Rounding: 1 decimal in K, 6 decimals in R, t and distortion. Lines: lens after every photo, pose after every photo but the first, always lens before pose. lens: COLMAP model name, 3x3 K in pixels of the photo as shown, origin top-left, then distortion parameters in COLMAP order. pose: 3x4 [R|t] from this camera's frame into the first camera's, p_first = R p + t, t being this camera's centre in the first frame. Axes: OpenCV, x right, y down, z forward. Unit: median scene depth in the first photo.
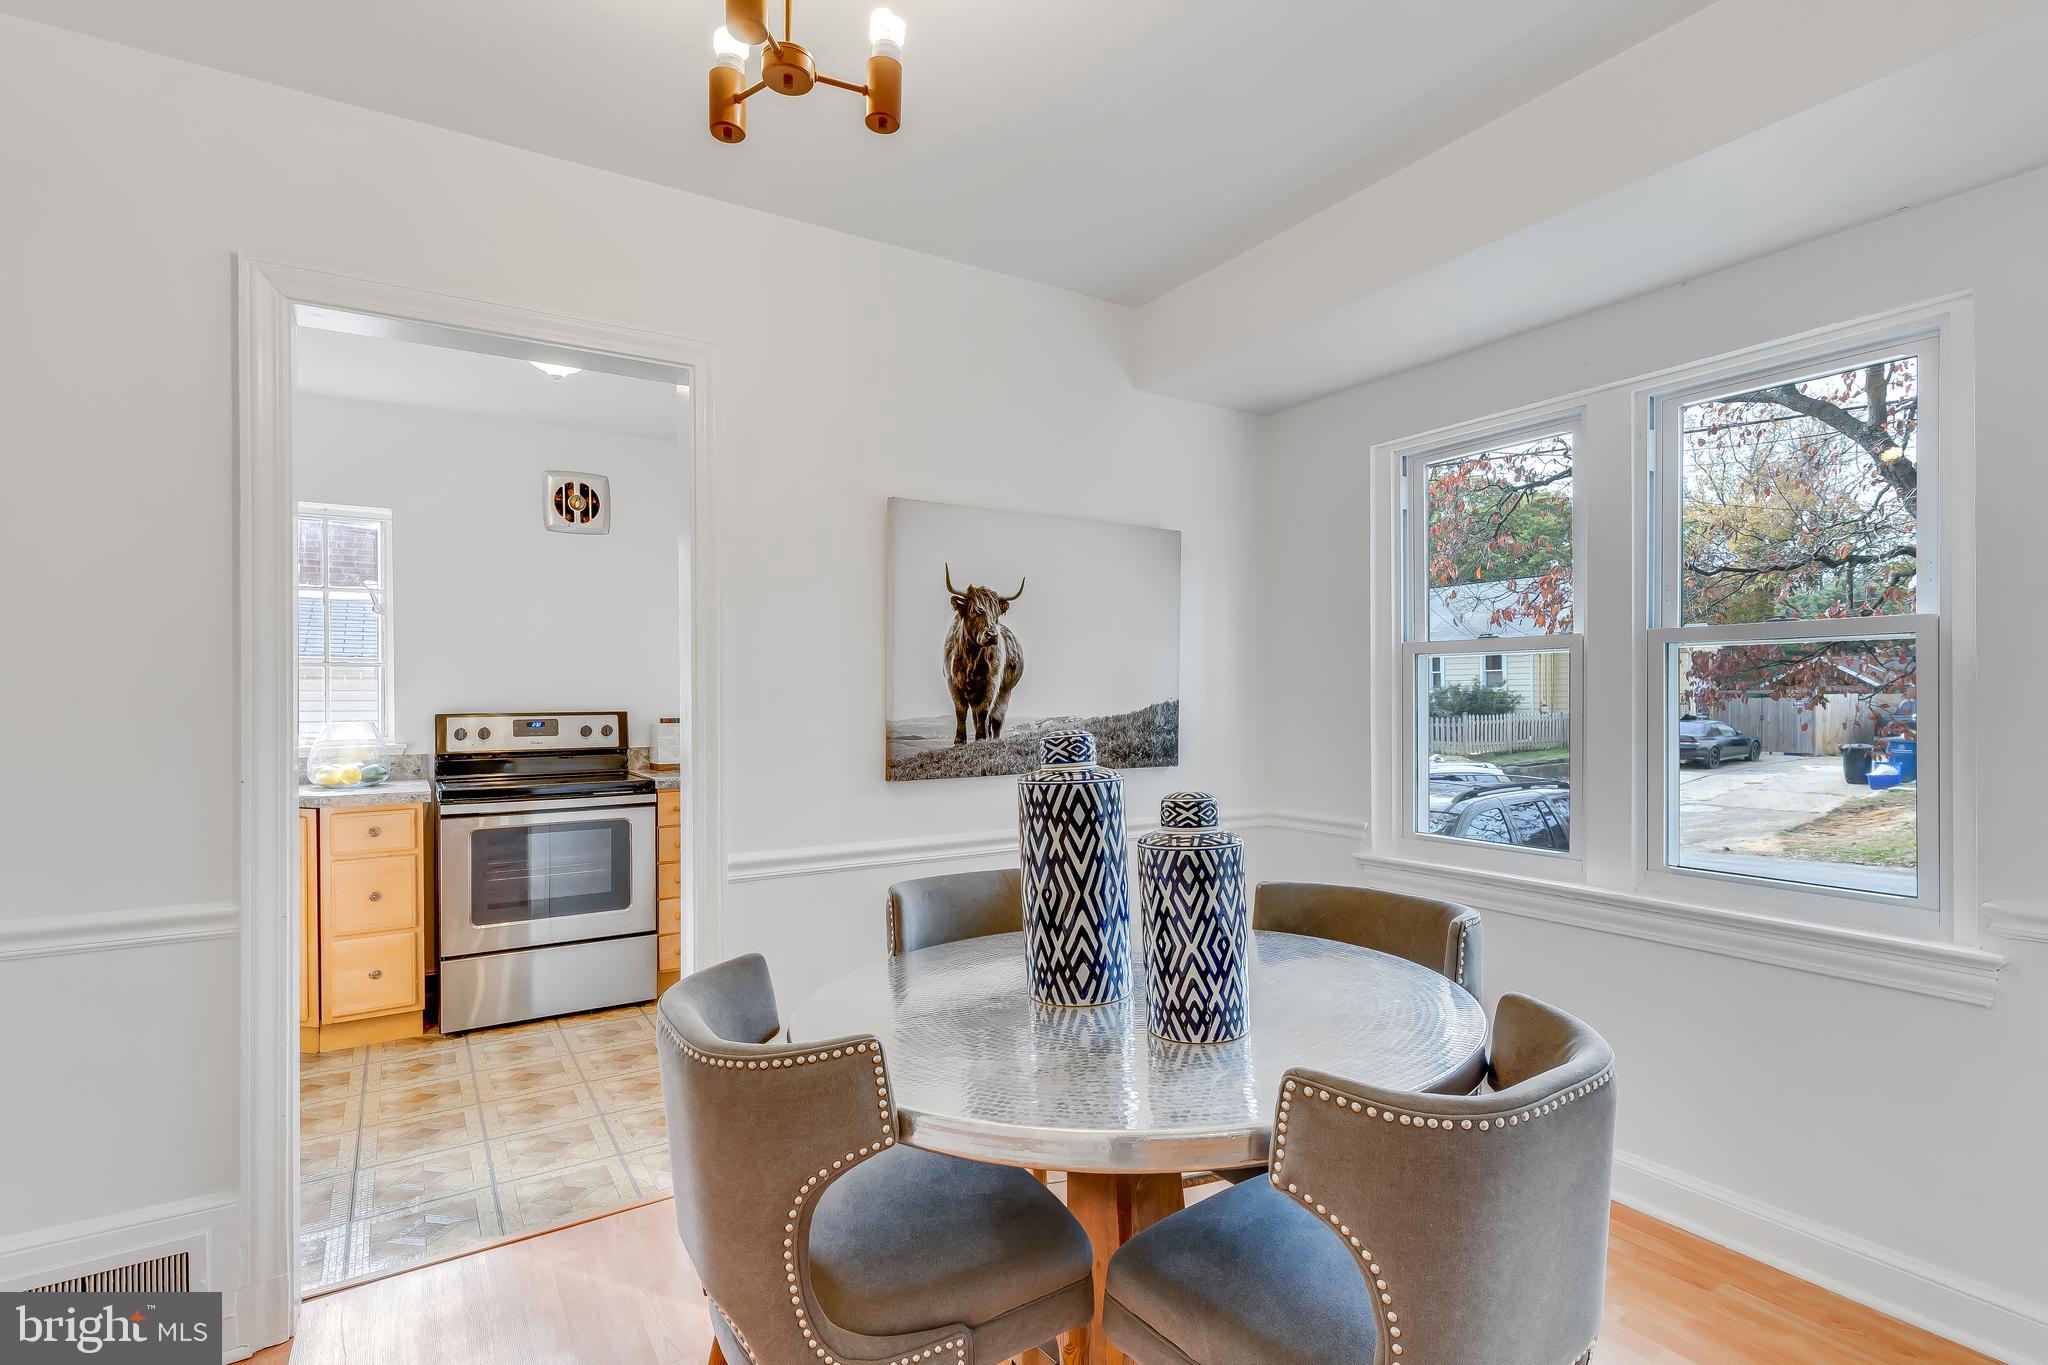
lens RADIAL K [[983.5, 0, 1024.6], [0, 983.5, 696.9], [0, 0, 1]] dist [0.004440, -0.000213]
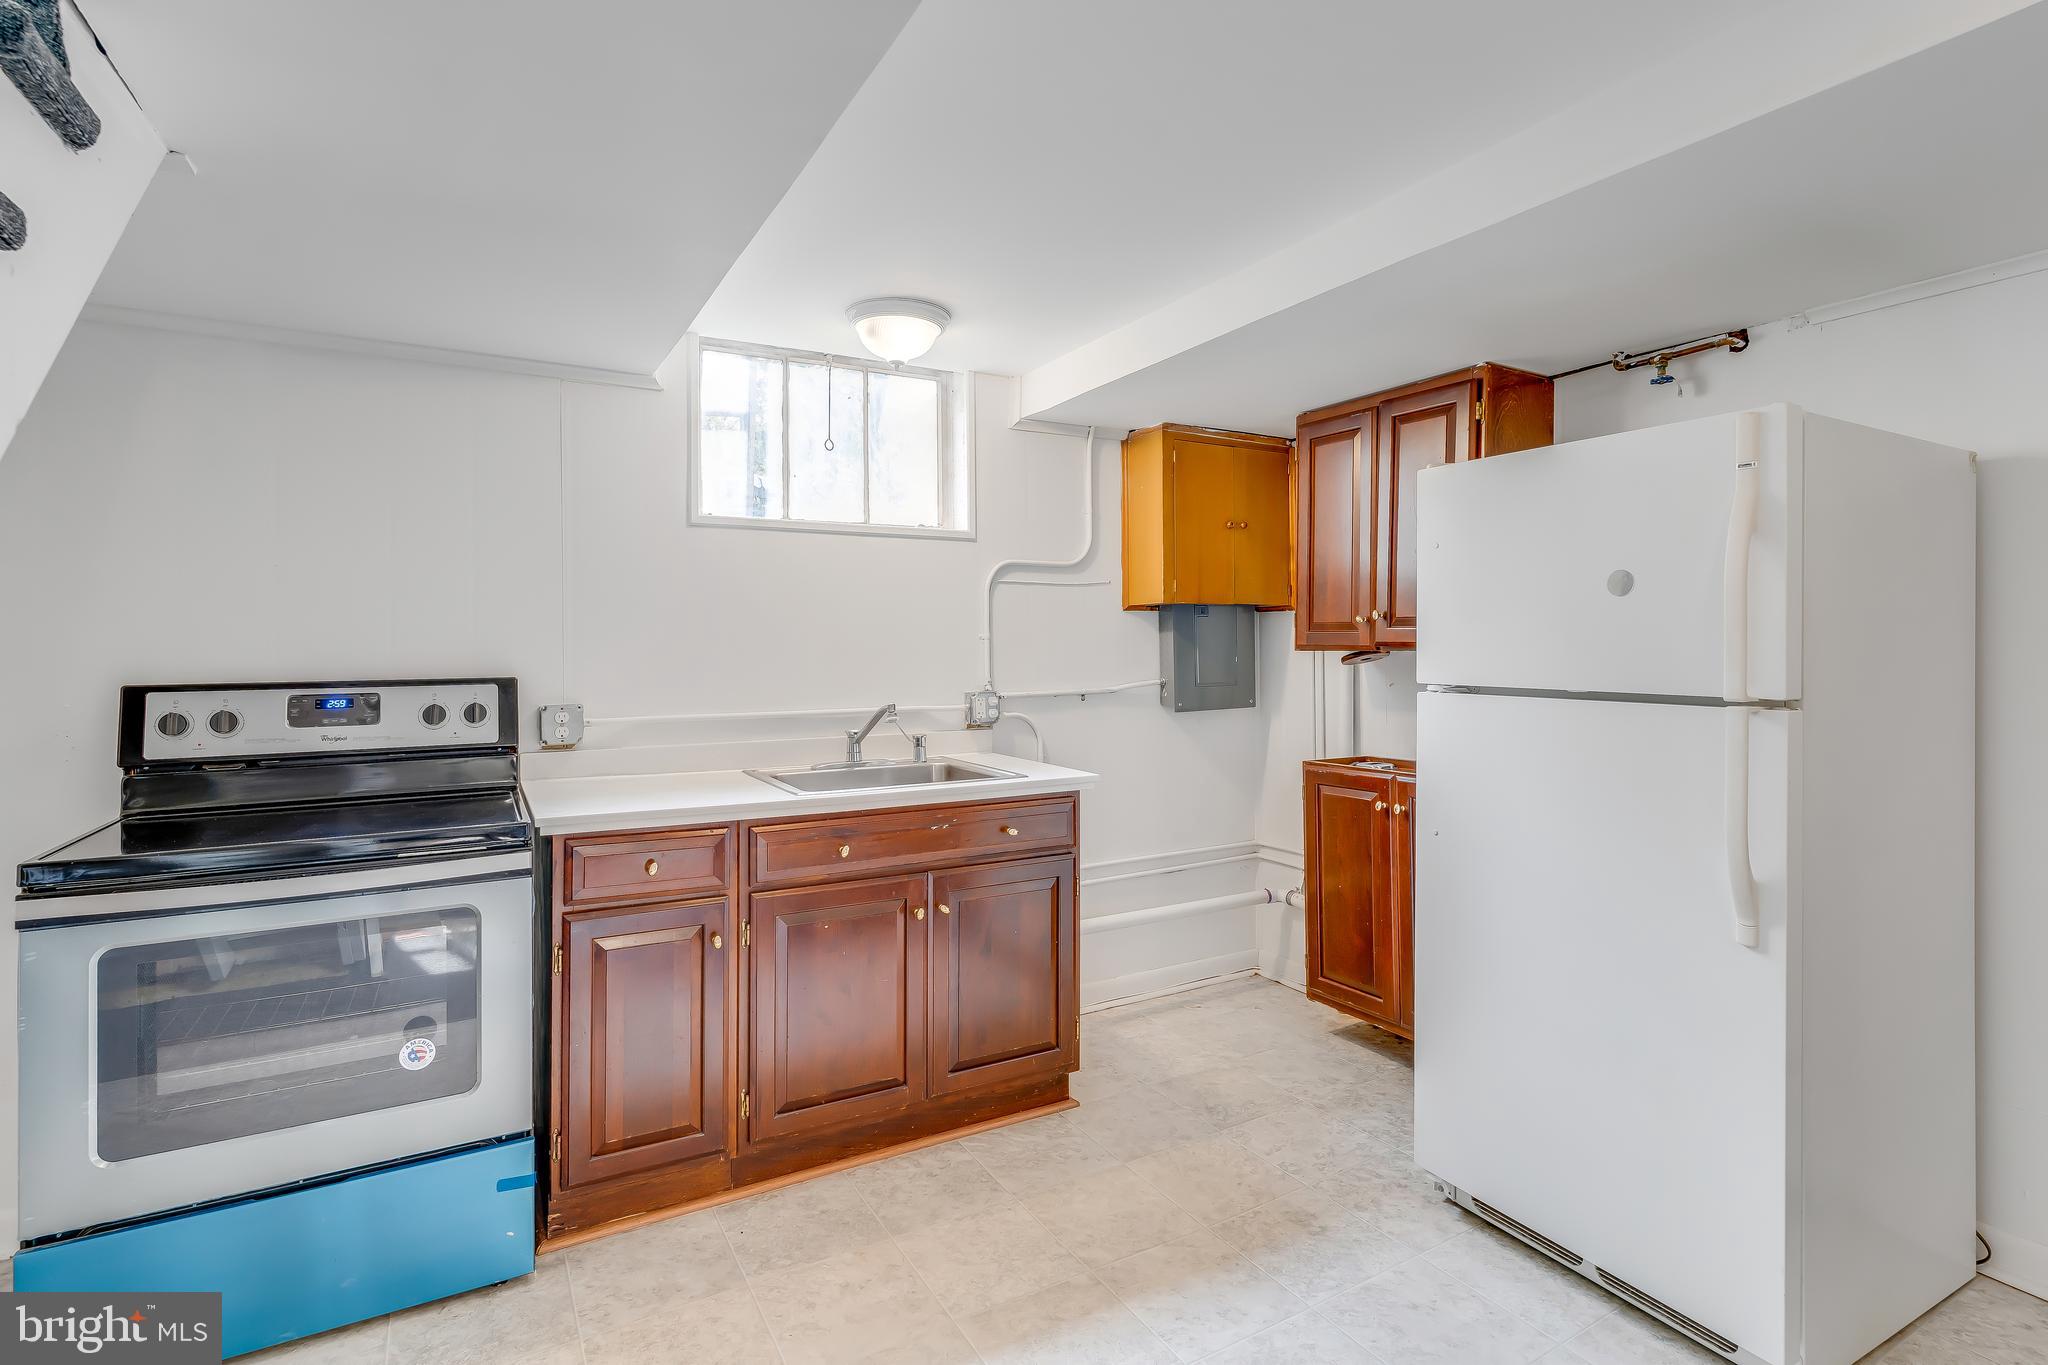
lens RADIAL K [[990.4, 0, 1024.8], [0, 990.4, 650.8], [0, 0, 1]] dist [0.002069, 0.000544]
pose [[0.998763, 0.000009, -0.049715, -0.152734], [0.000281, 0.999983, 0.005820, -0.005373], [0.049714, -0.005827, 0.998746, 0.761881]]
